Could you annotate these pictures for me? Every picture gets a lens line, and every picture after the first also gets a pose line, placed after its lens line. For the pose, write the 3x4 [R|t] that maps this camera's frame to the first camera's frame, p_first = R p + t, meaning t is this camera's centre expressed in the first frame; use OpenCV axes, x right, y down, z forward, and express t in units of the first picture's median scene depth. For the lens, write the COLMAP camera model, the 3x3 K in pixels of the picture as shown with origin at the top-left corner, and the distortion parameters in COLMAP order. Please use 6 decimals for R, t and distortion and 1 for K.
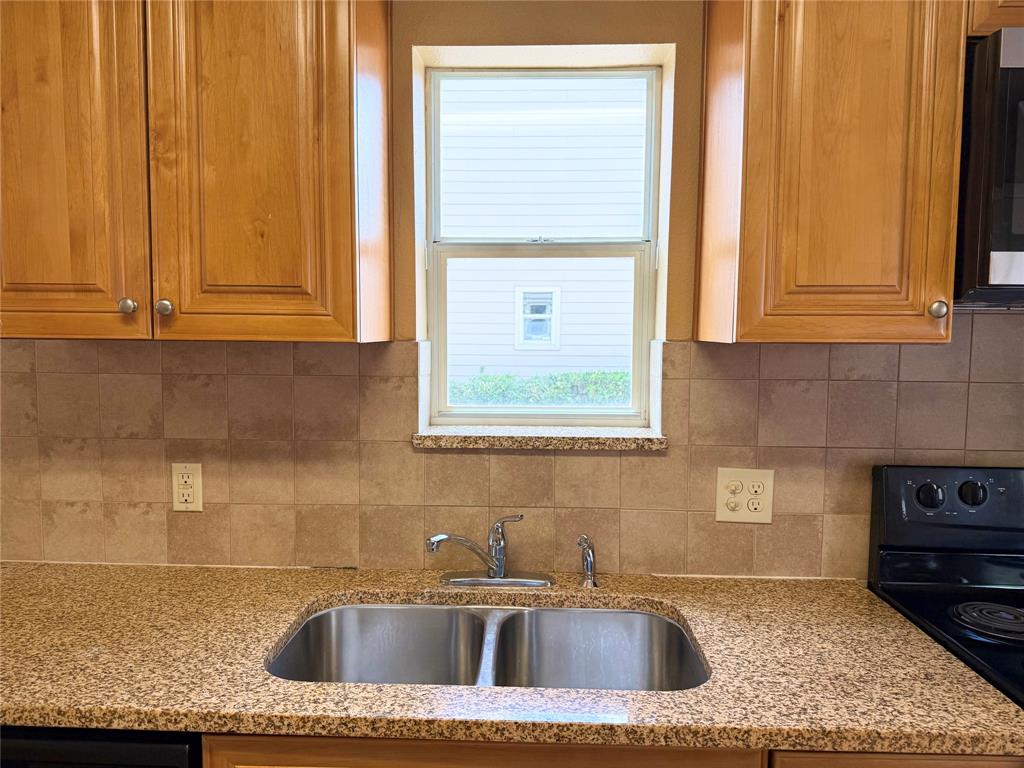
lens RADIAL K [[721.6, 0, 504.2], [0, 721.6, 384.2], [0, 0, 1]] dist [0.066274, -0.083493]
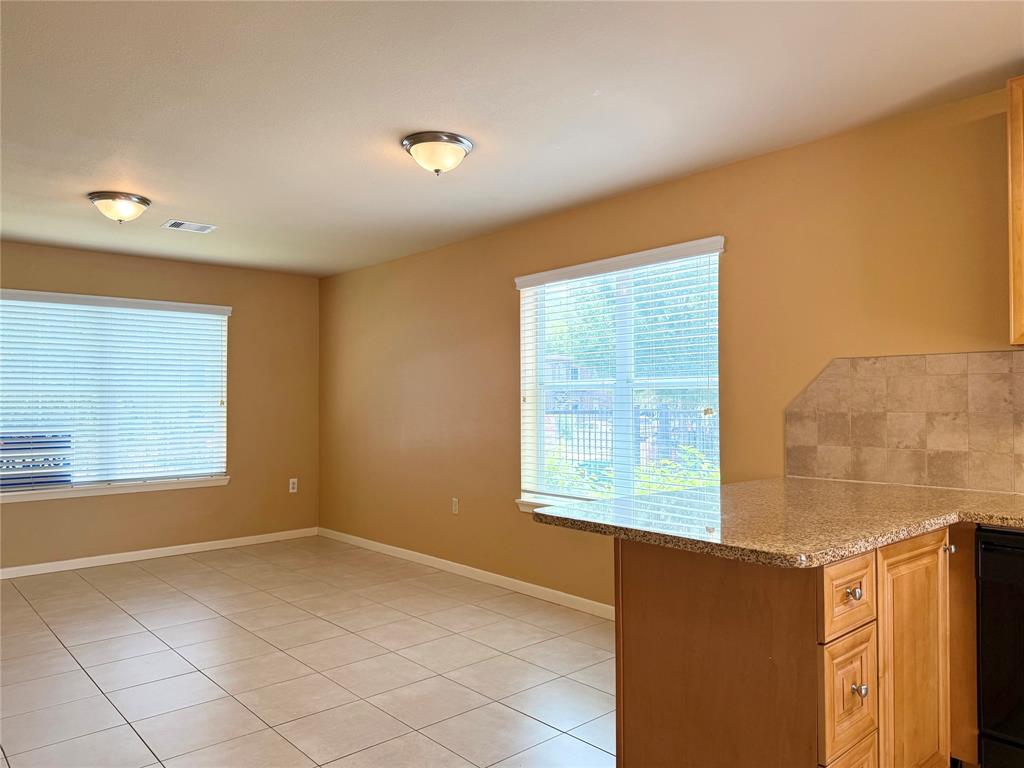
lens RADIAL K [[721.6, 0, 522.7], [0, 721.6, 393.7], [0, 0, 1]] dist [0.066274, -0.083493]
pose [[0.708838, -0.014407, -0.705224, -0.279891], [-0.047144, 0.996588, -0.067745, 0.197504], [0.703794, 0.081267, 0.705740, -0.937504]]
